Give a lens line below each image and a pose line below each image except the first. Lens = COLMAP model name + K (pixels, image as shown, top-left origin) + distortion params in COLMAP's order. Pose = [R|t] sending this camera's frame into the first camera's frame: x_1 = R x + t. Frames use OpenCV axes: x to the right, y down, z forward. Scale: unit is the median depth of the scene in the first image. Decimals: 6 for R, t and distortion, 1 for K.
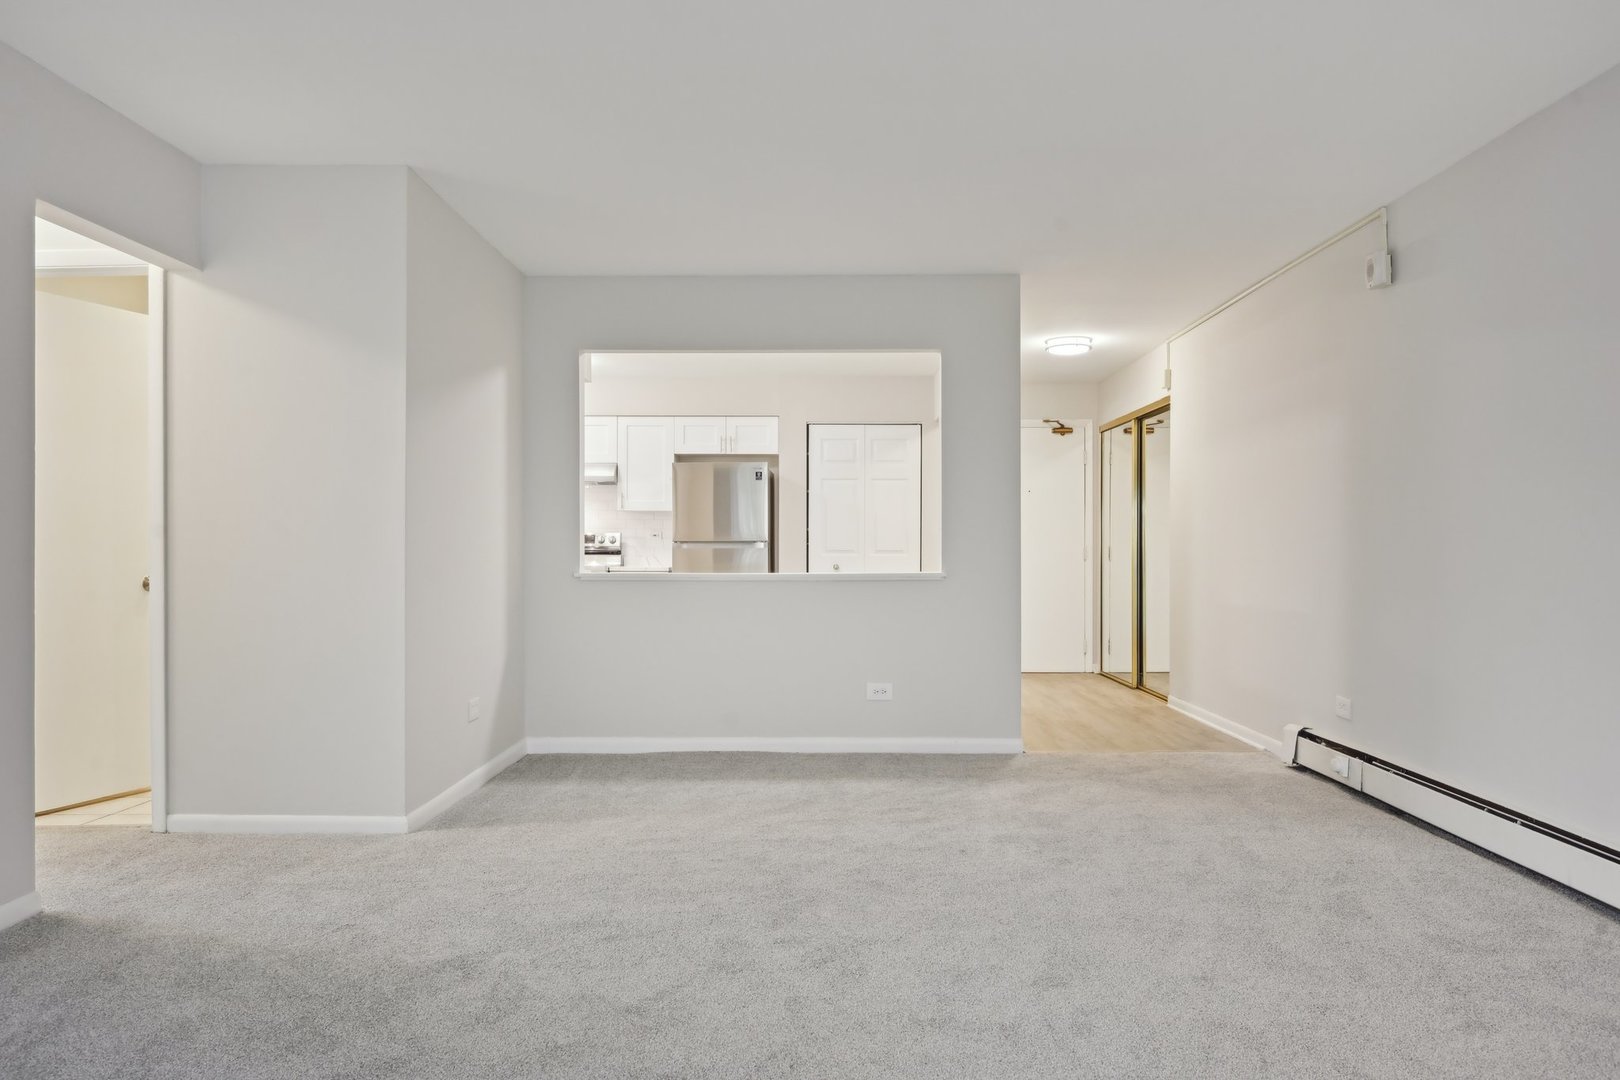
lens RADIAL K [[1086.9, 0, 810.0], [0, 1086.9, 540.0], [0, 0, 1]] dist [0.000370, 0.001085]
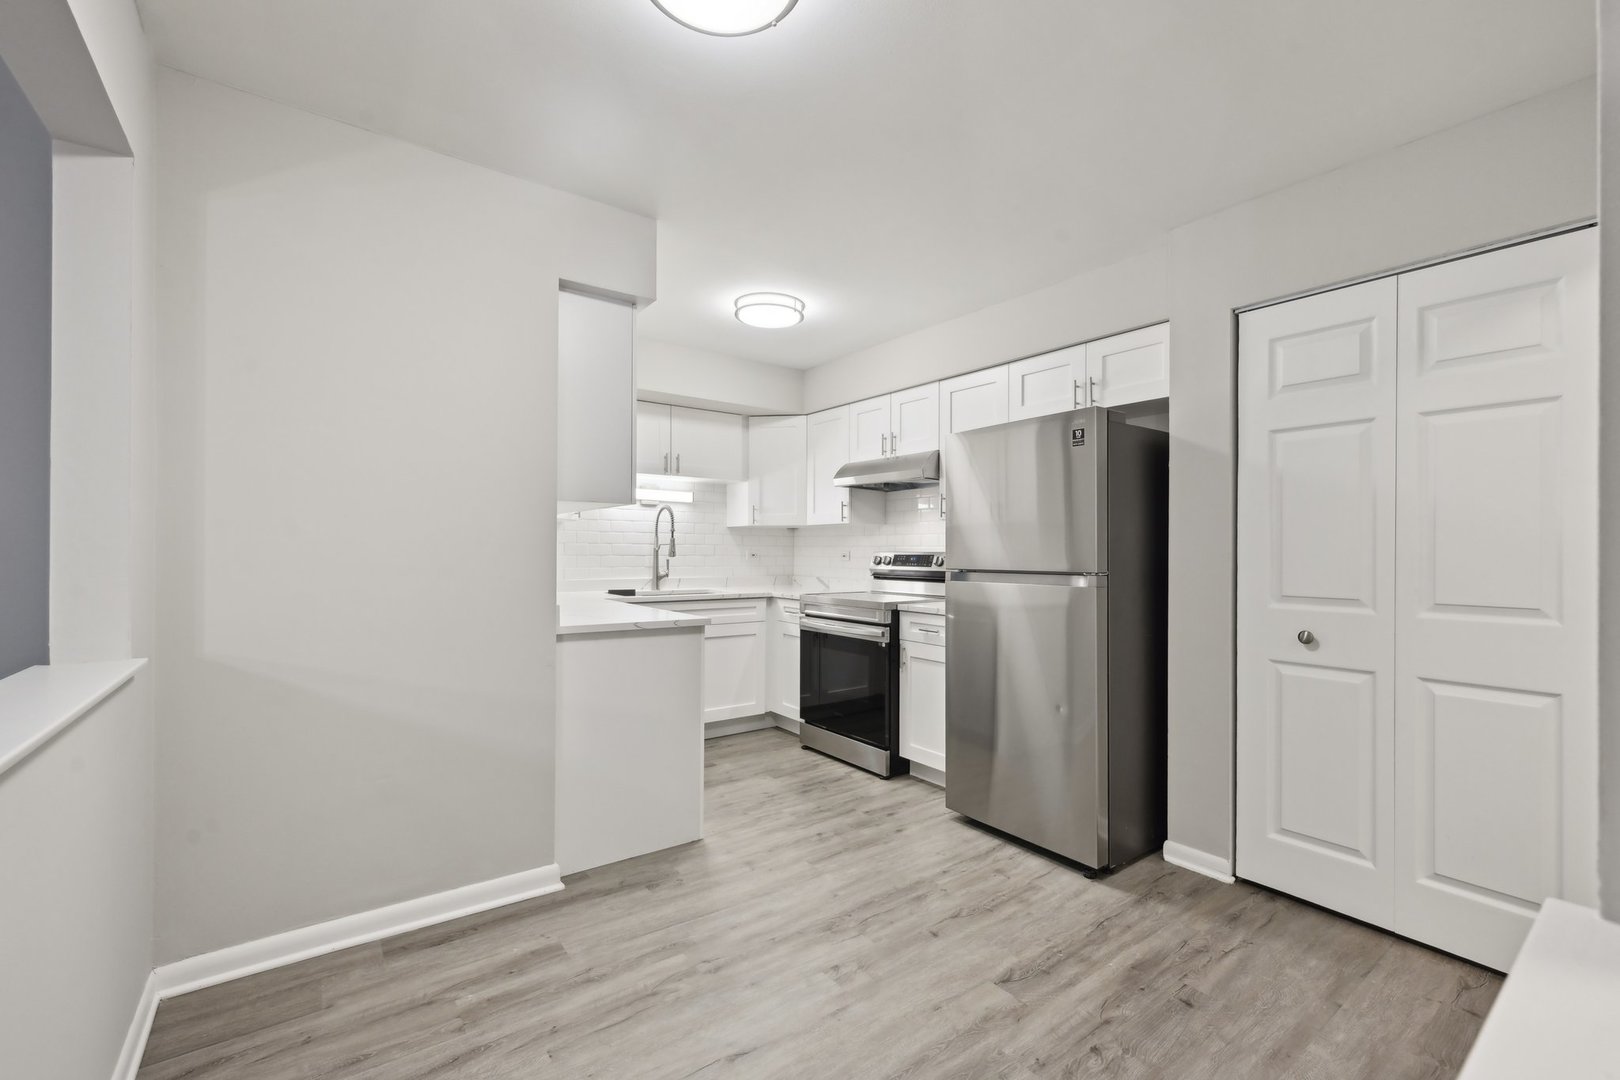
lens RADIAL K [[683.2, 0, 808.2], [0, 683.2, 556.5], [0, 0, 1]] dist [0.000601, 0.000044]
pose [[0.601190, 0.008122, -0.799065, 0.117210], [-0.000462, 0.999952, 0.009816, -0.008027], [0.799106, -0.005532, 0.601165, 0.676308]]
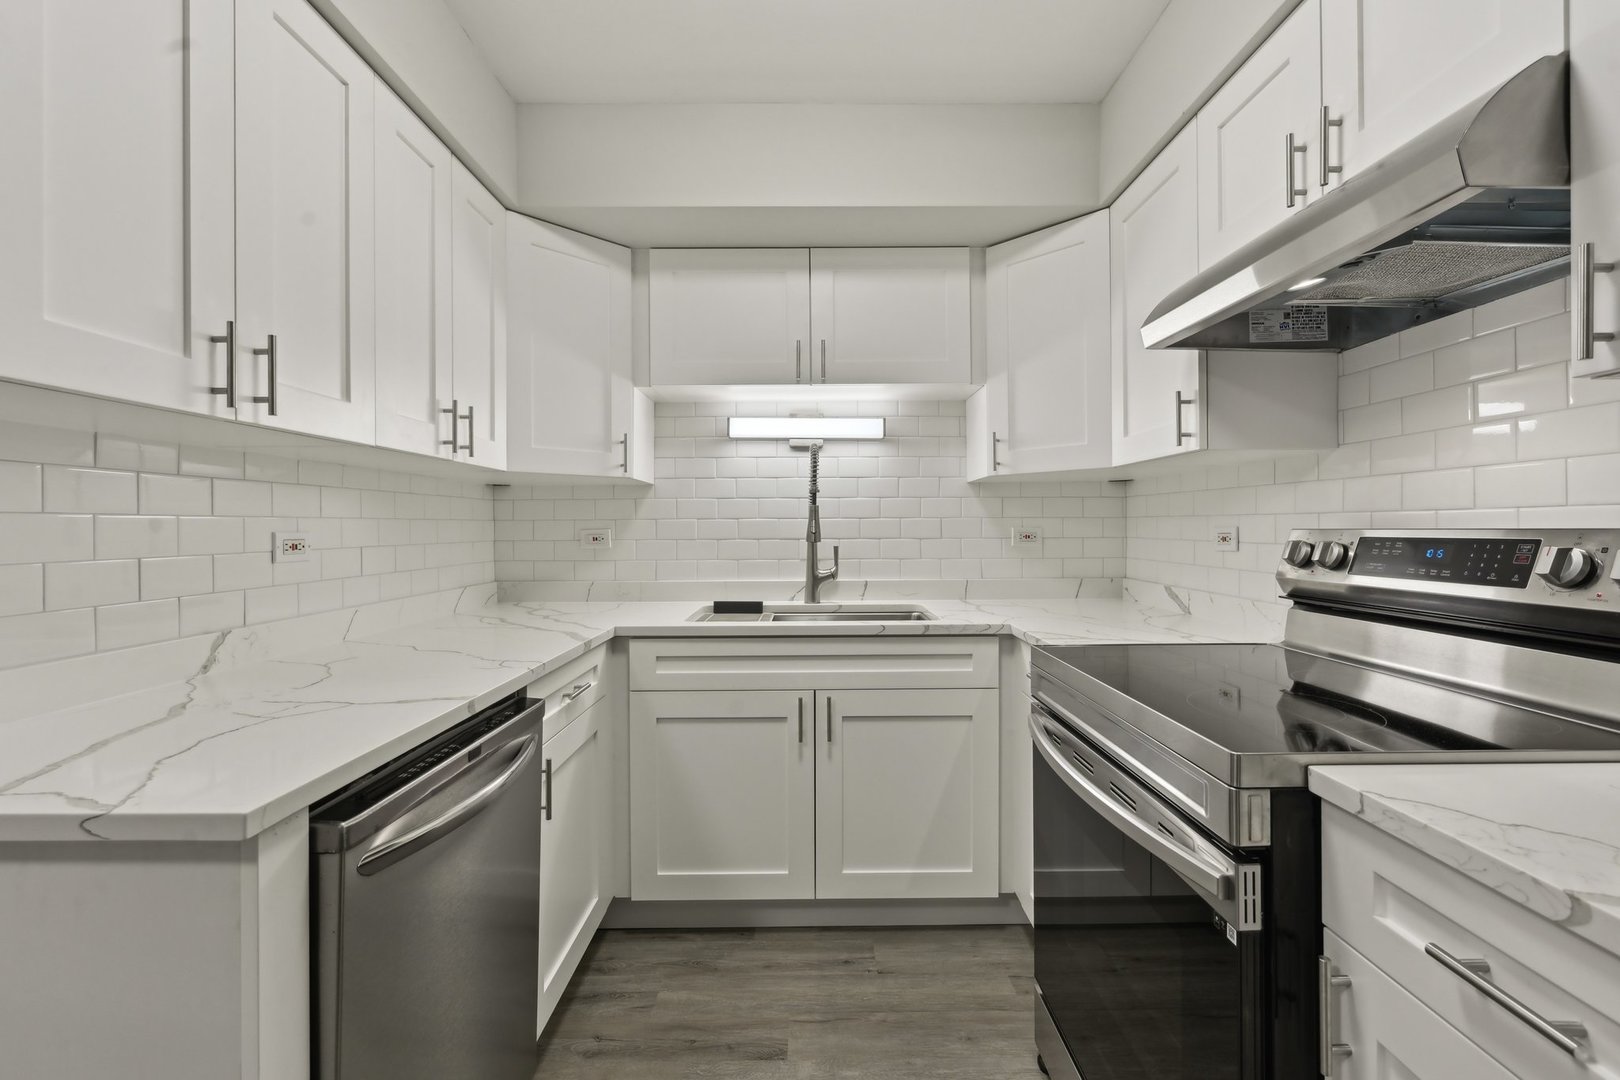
lens RADIAL K [[697.5, 0, 811.9], [0, 697.5, 529.5], [0, 0, 1]] dist [0.001487, 0.000390]
pose [[0.014351, 0.002273, -0.999894, -0.085033], [0.012792, 0.999915, 0.002457, -0.008424], [0.999815, -0.012826, 0.014321, 0.897868]]
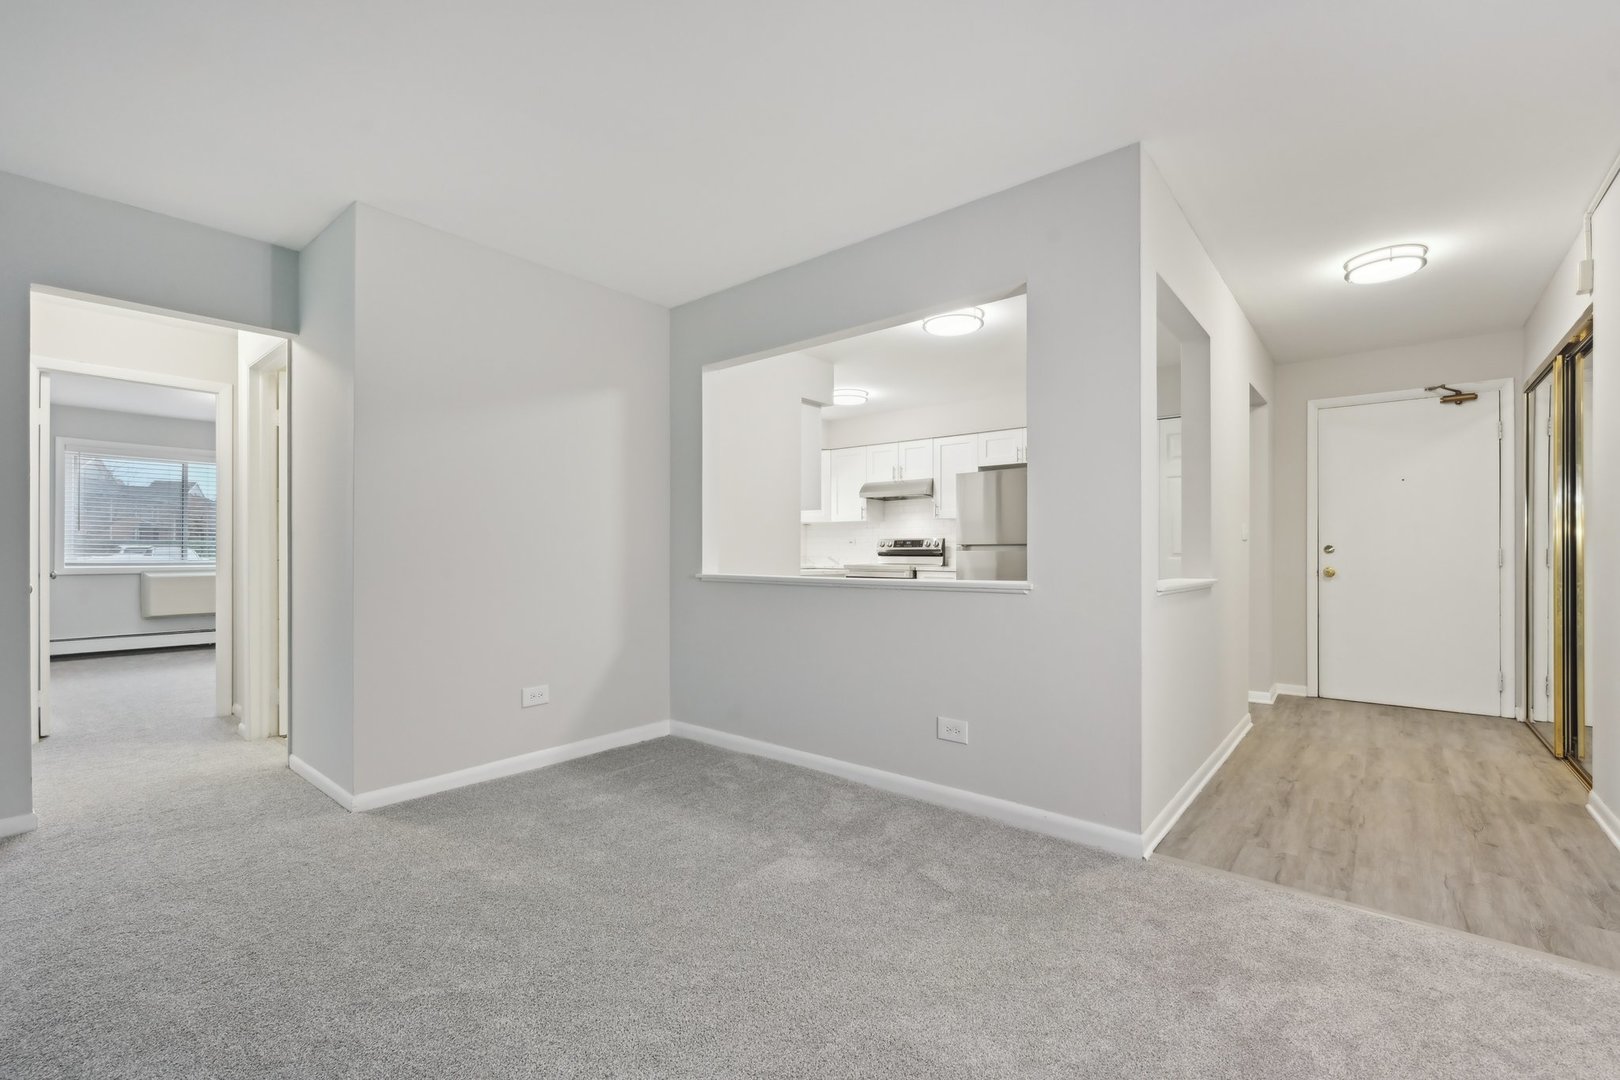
lens RADIAL K [[690.4, 0, 810.2], [0, 690.4, 547.0], [0, 0, 1]] dist [0.004191, 0.000419]
pose [[0.776858, -0.003538, -0.629666, 0.189241], [0.004983, 0.999987, 0.000530, 0.002303], [0.629656, -0.003550, 0.776866, 0.336467]]
